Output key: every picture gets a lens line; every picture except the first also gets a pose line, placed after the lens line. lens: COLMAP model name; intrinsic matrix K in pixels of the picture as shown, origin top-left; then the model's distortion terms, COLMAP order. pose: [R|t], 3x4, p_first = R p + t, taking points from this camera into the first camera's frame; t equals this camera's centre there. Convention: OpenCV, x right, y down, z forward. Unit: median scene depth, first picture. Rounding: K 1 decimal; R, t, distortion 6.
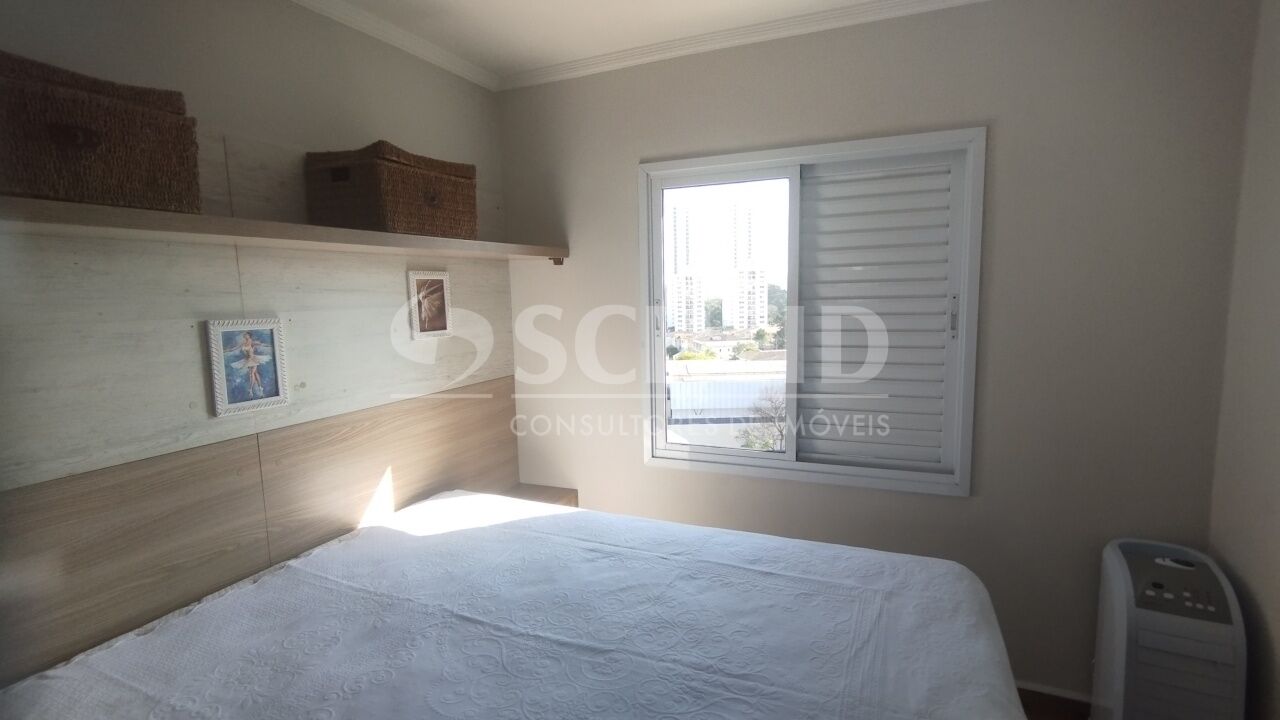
lens RADIAL K [[595.7, 0, 662.9], [0, 595.7, 365.5], [0, 0, 1]] dist [-0.000521, 0.000099]
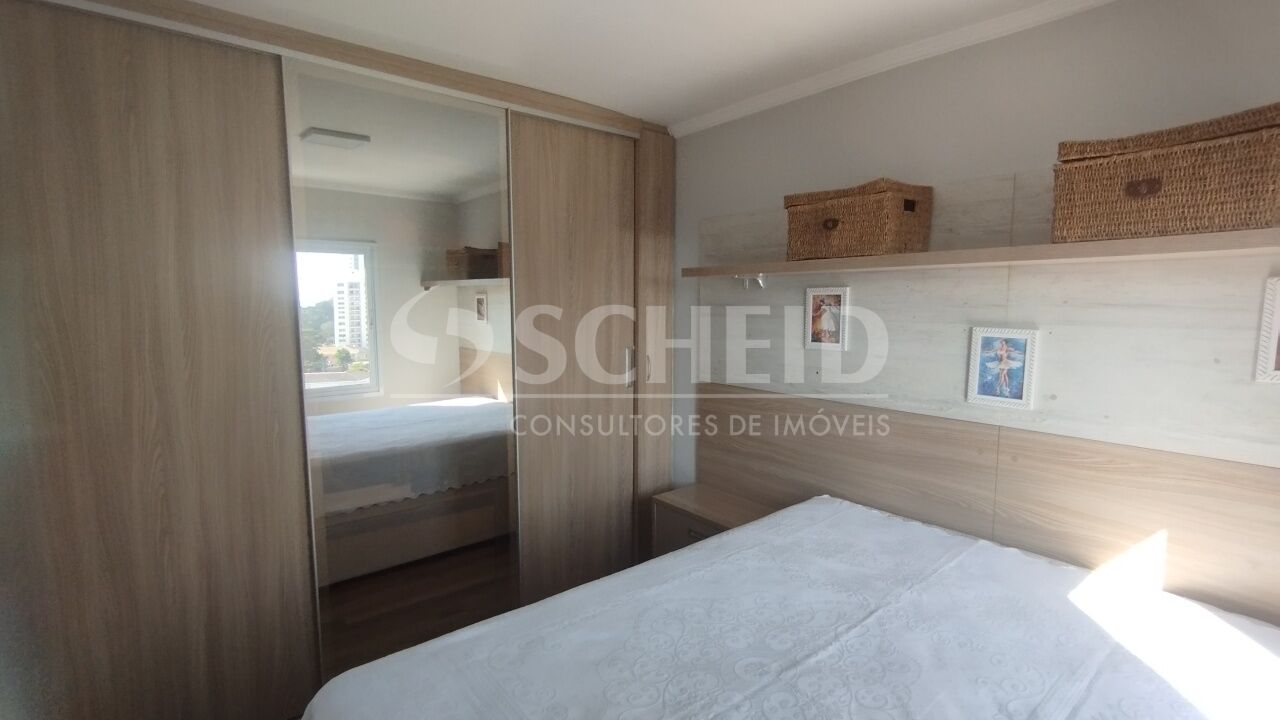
lens RADIAL K [[595.7, 0, 662.9], [0, 595.7, 365.5], [0, 0, 1]] dist [-0.000521, 0.000099]
pose [[-0.464853, 0.118202, -0.877462, 0.644620], [-0.099879, 0.977722, 0.184621, -0.153758], [0.879736, 0.173461, -0.442691, 0.929728]]
